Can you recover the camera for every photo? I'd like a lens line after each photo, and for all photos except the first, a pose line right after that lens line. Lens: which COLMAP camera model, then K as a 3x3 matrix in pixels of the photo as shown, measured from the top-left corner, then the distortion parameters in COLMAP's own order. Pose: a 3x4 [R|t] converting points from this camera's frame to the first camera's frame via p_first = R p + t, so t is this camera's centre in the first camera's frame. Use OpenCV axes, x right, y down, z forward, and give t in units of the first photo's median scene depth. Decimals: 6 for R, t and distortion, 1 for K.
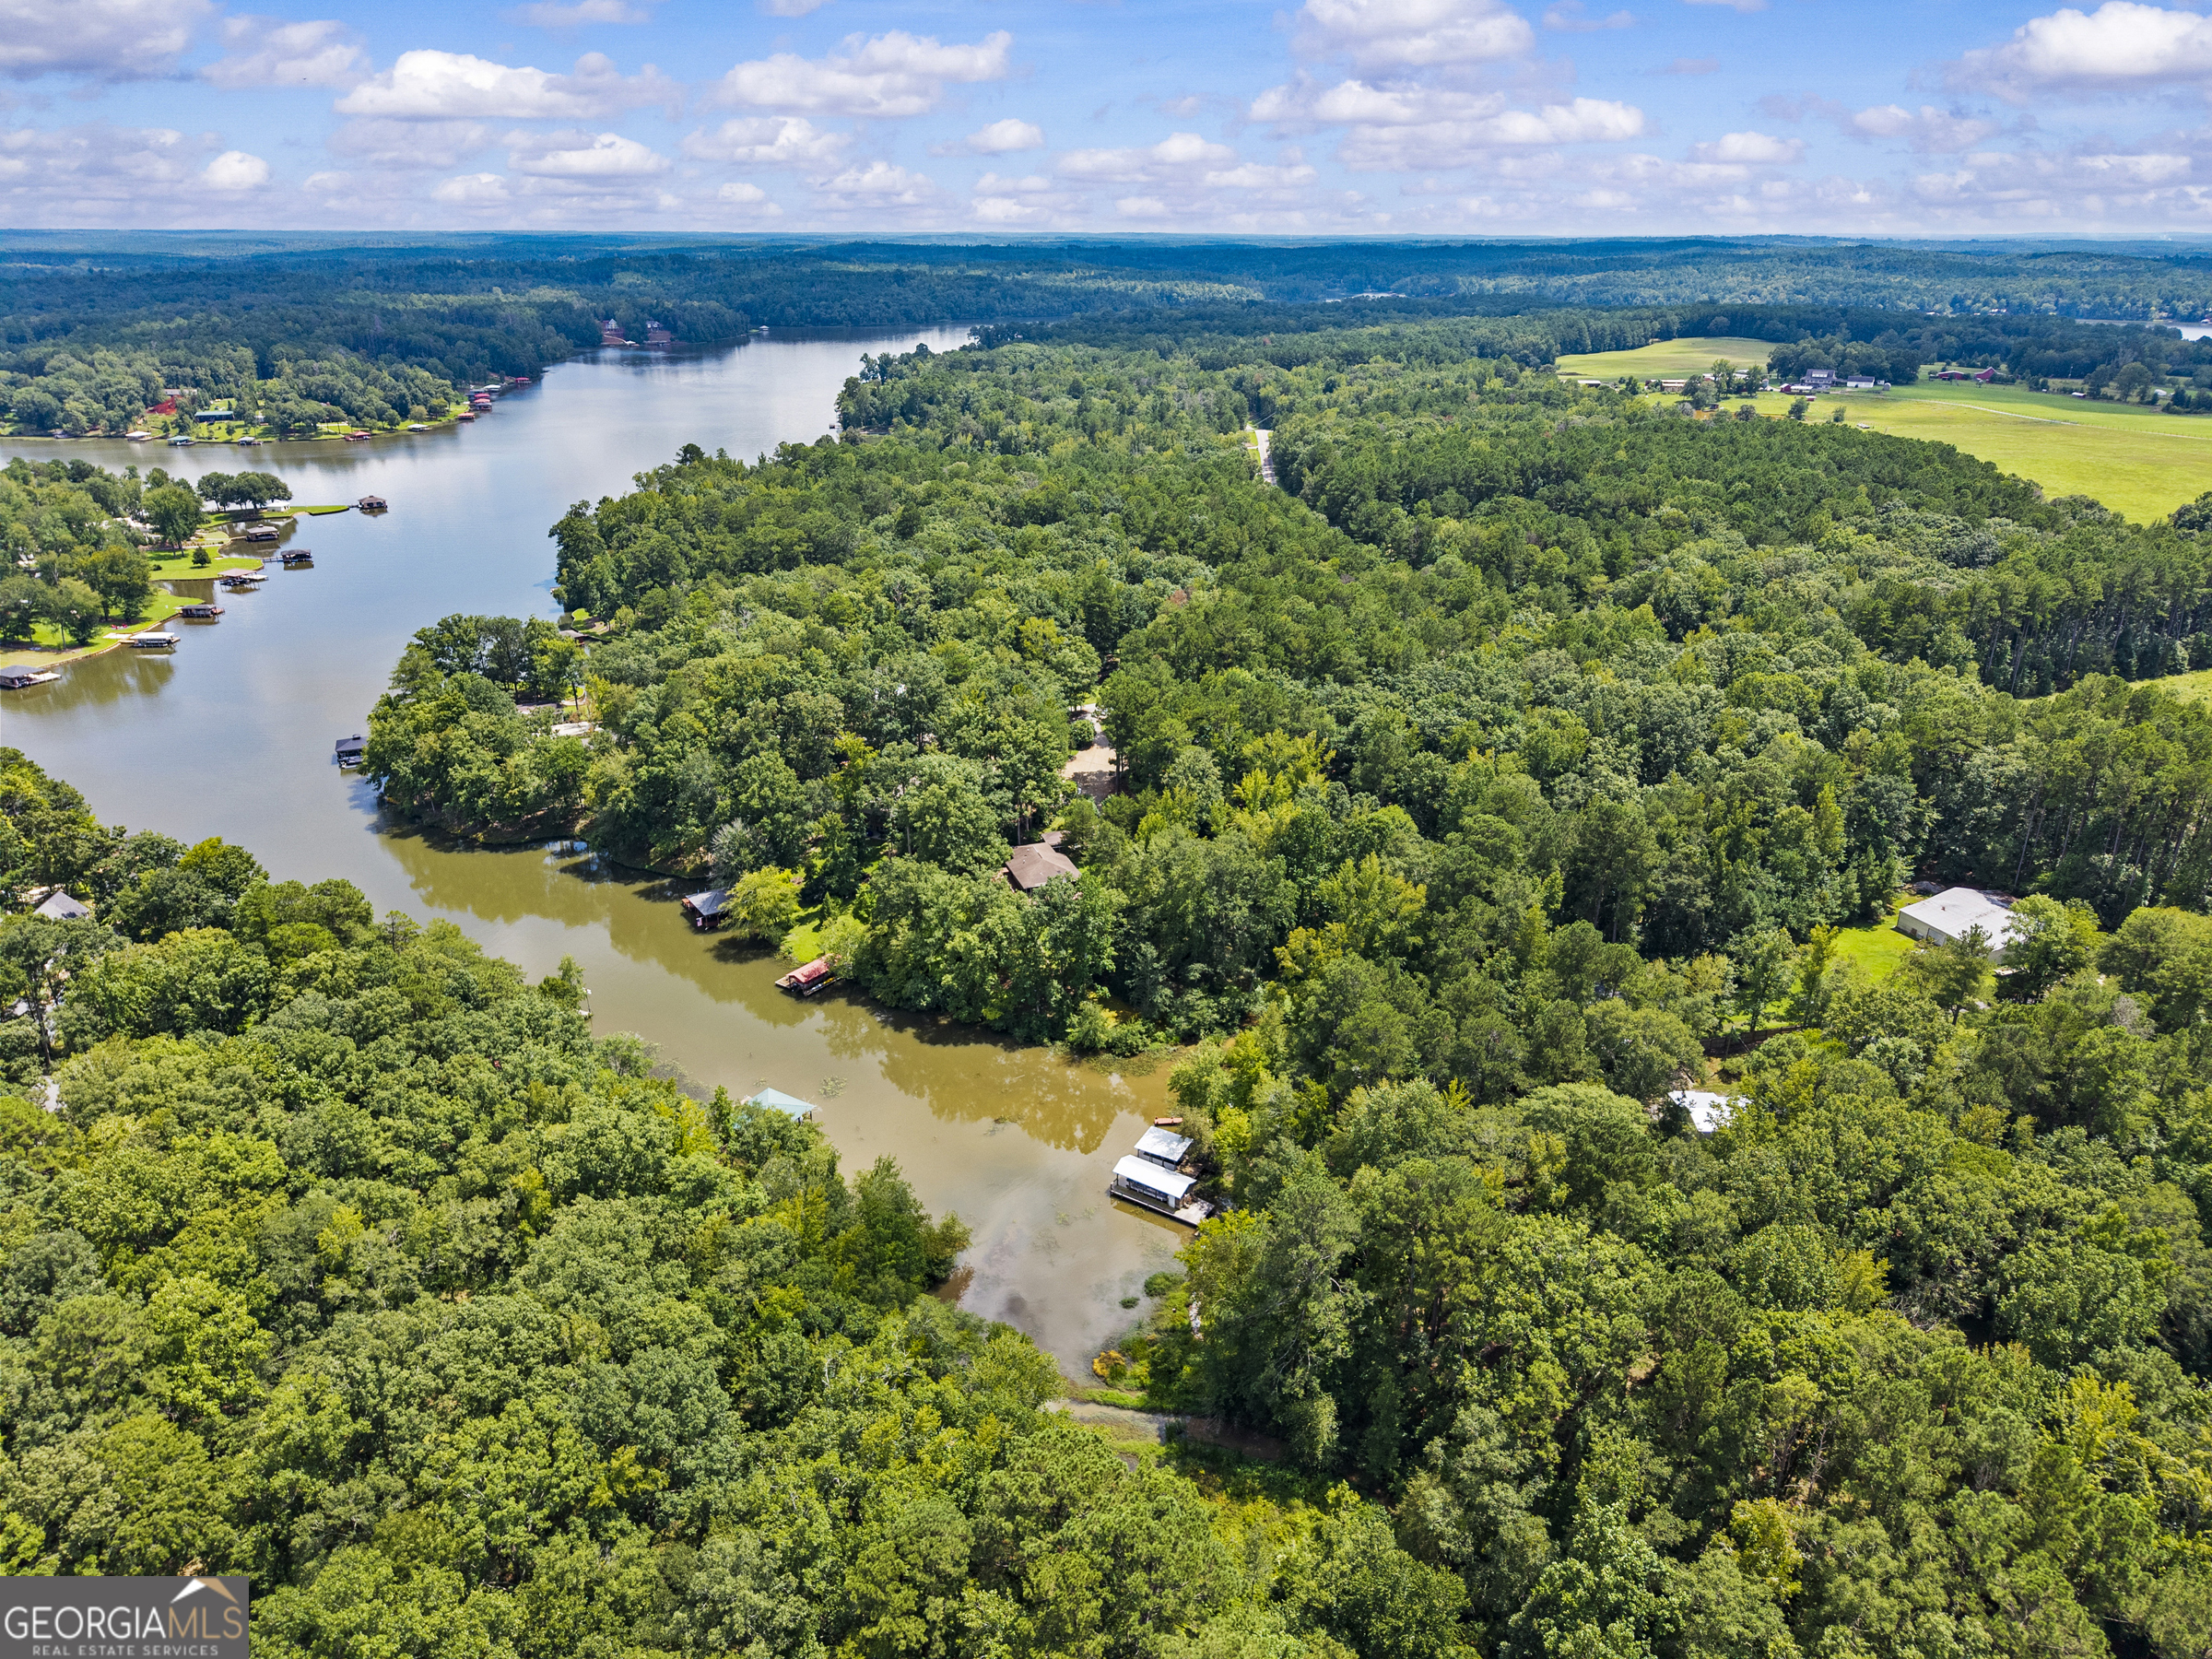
lens RADIAL K [[1468.0, 0, 1102.3], [0, 1468.0, 852.6], [0, 0, 1]] dist [0.025797, -0.028714]
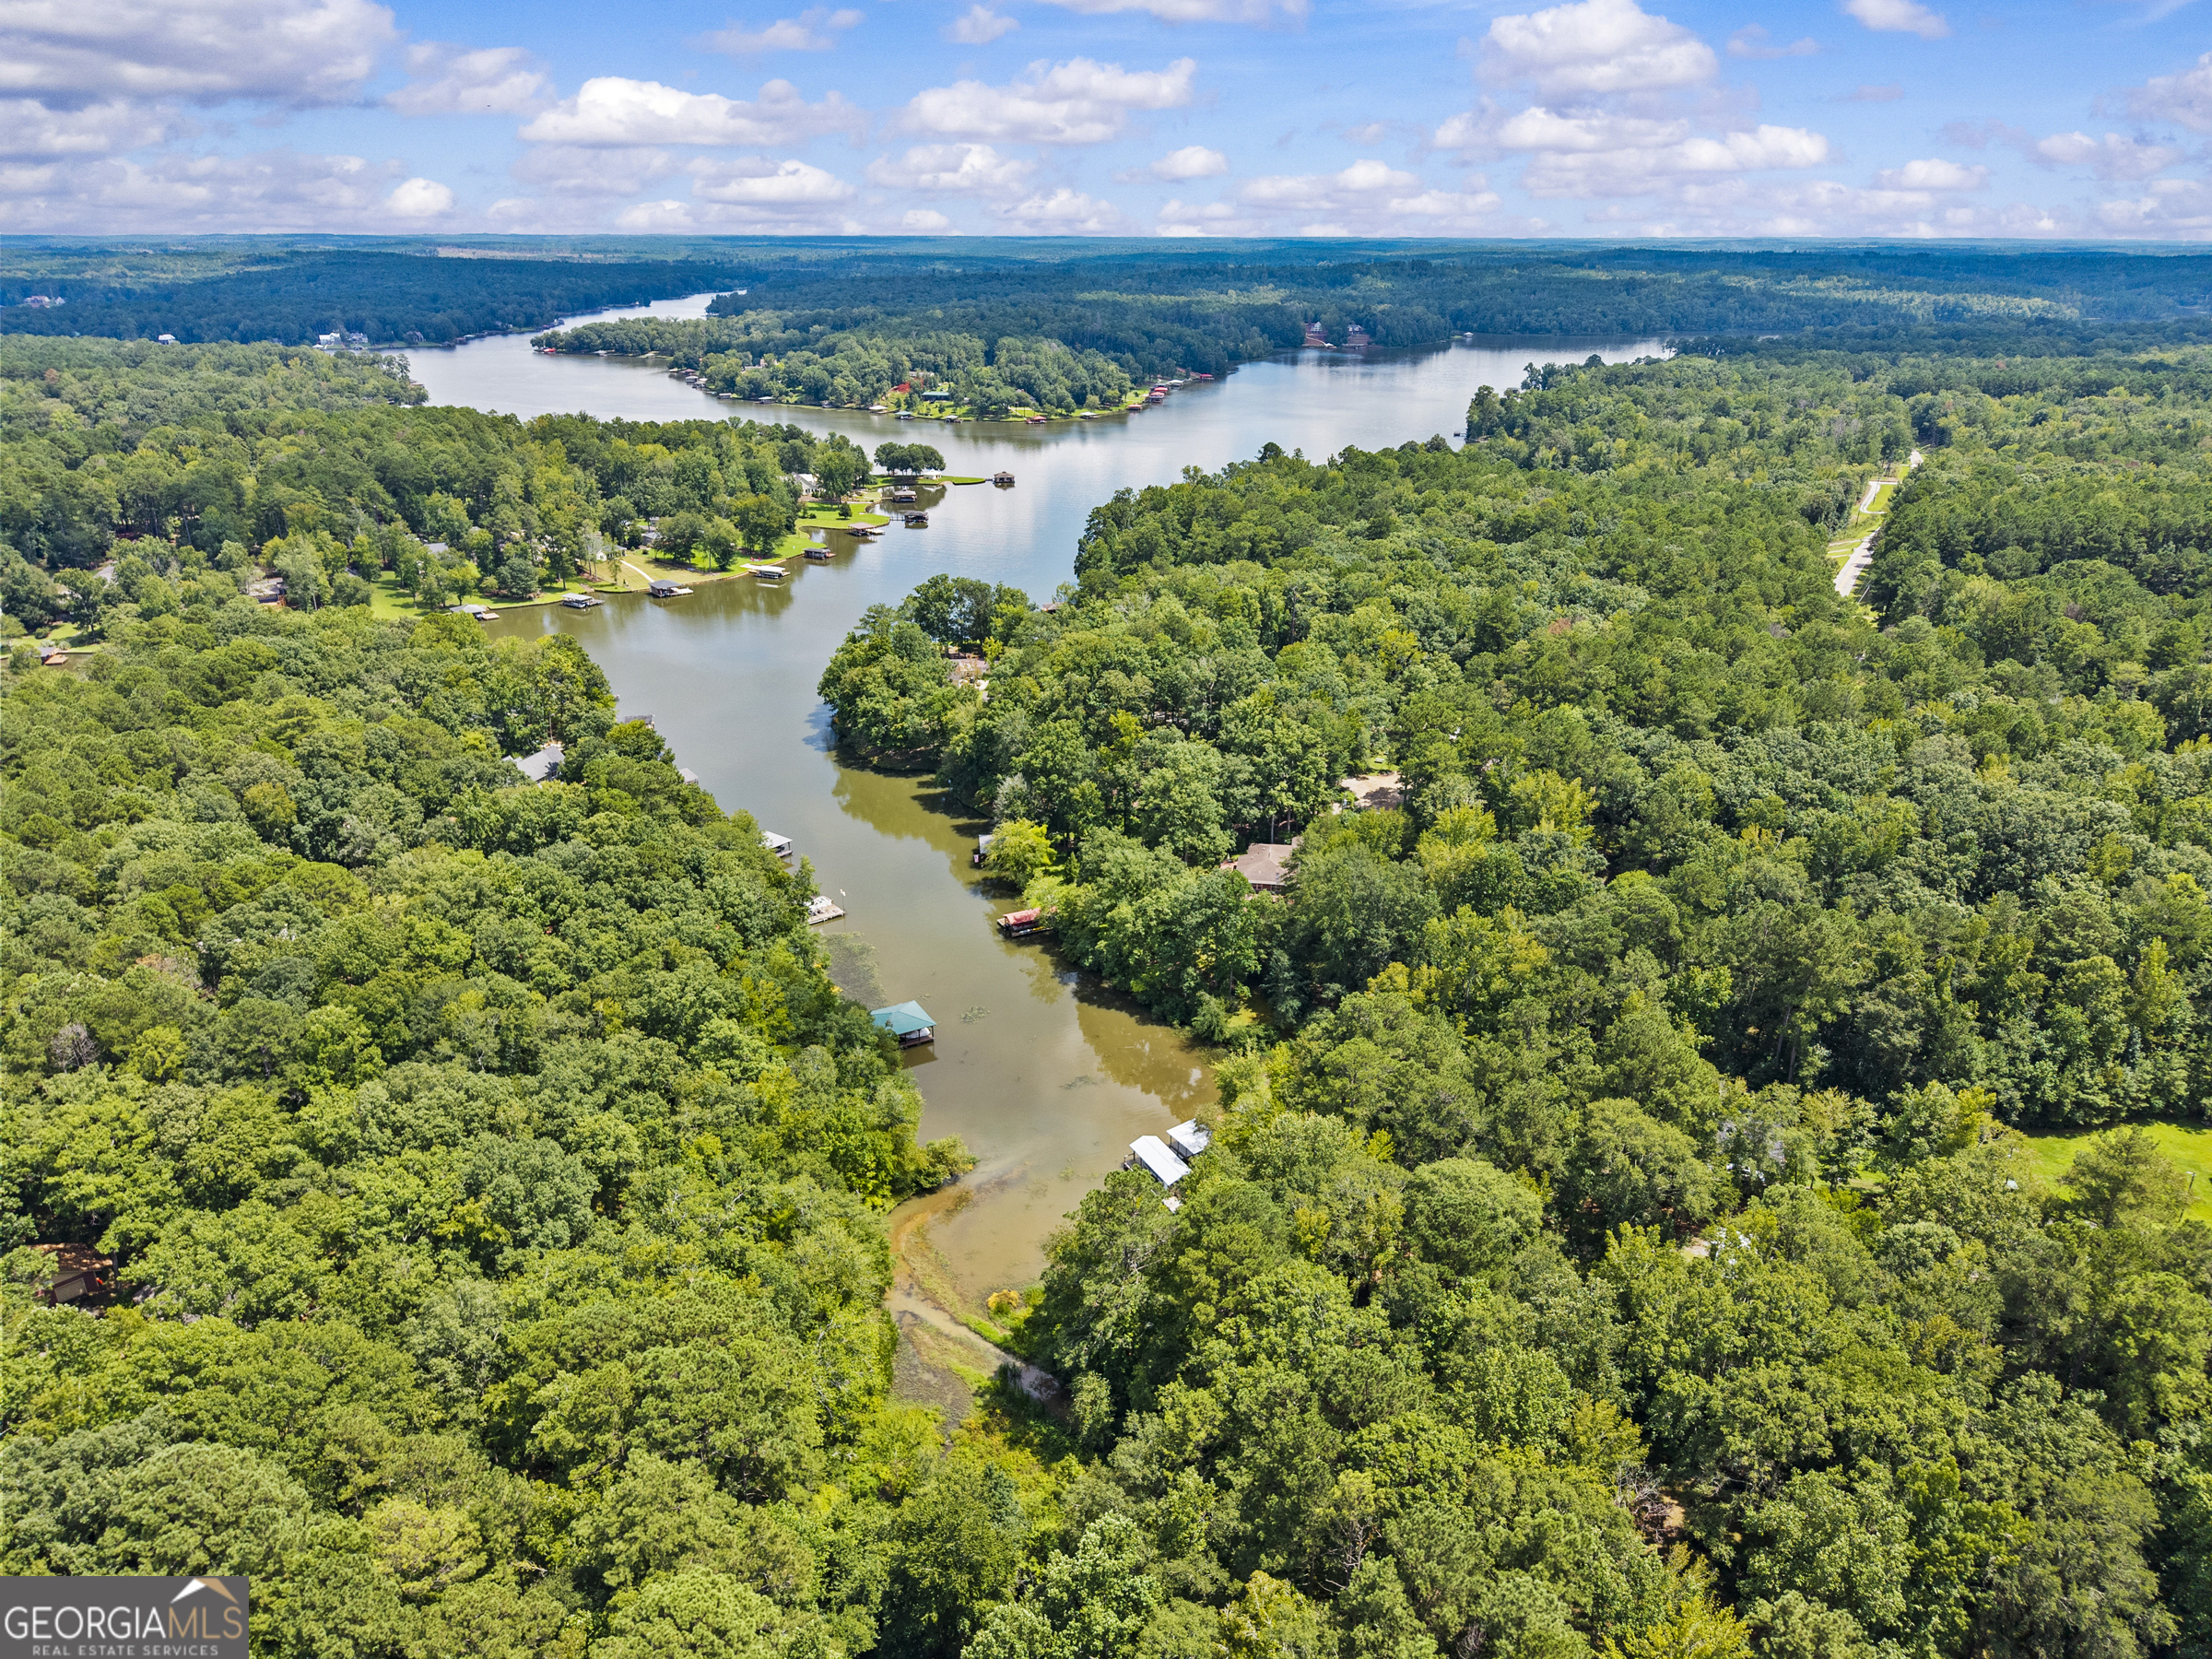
lens RADIAL K [[1468.0, 0, 1102.3], [0, 1468.0, 852.6], [0, 0, 1]] dist [0.025797, -0.028714]
pose [[0.886066, 0.179686, -0.427318, 0.086734], [-0.180991, 0.982752, 0.037951, -0.005312], [0.426767, 0.043714, 0.903305, 0.008128]]
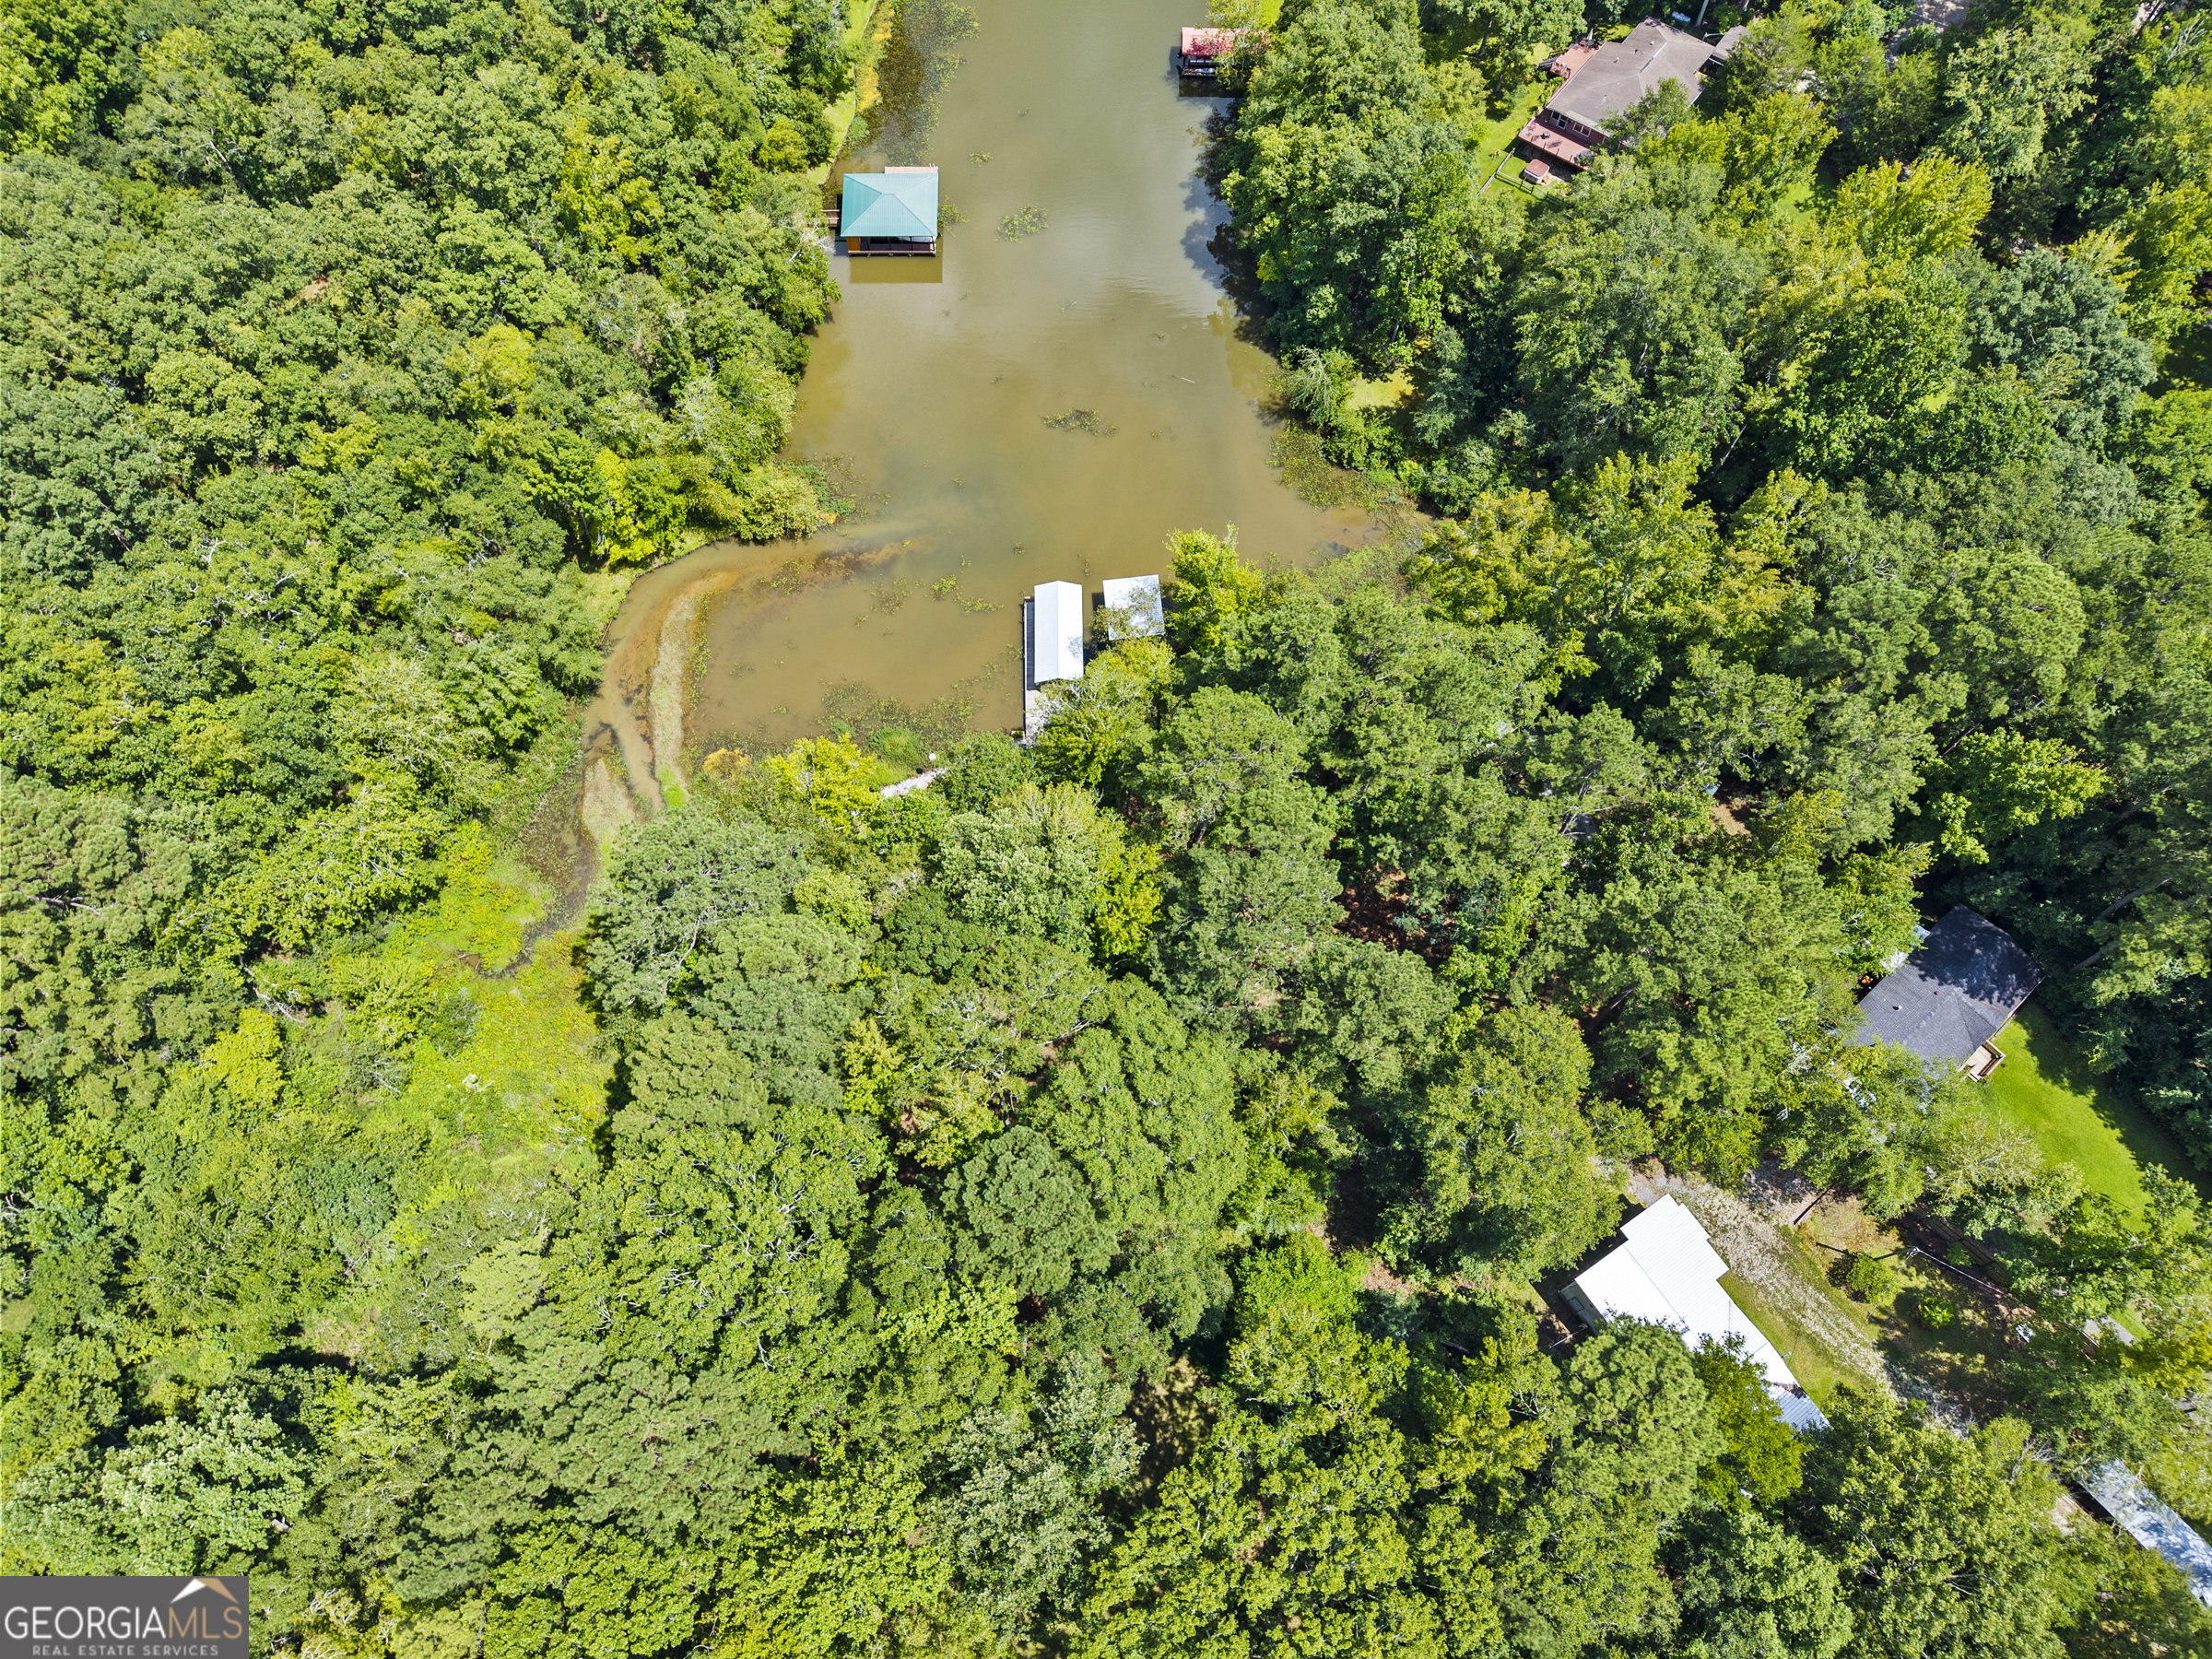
lens RADIAL K [[1468.0, 0, 1102.3], [0, 1468.0, 852.6], [0, 0, 1]] dist [0.025797, -0.028714]
pose [[0.562302, 0.751853, -0.344287, 0.079127], [-0.327957, 0.584959, 0.741800, -0.052697], [0.759118, -0.304204, 0.575499, 0.125994]]
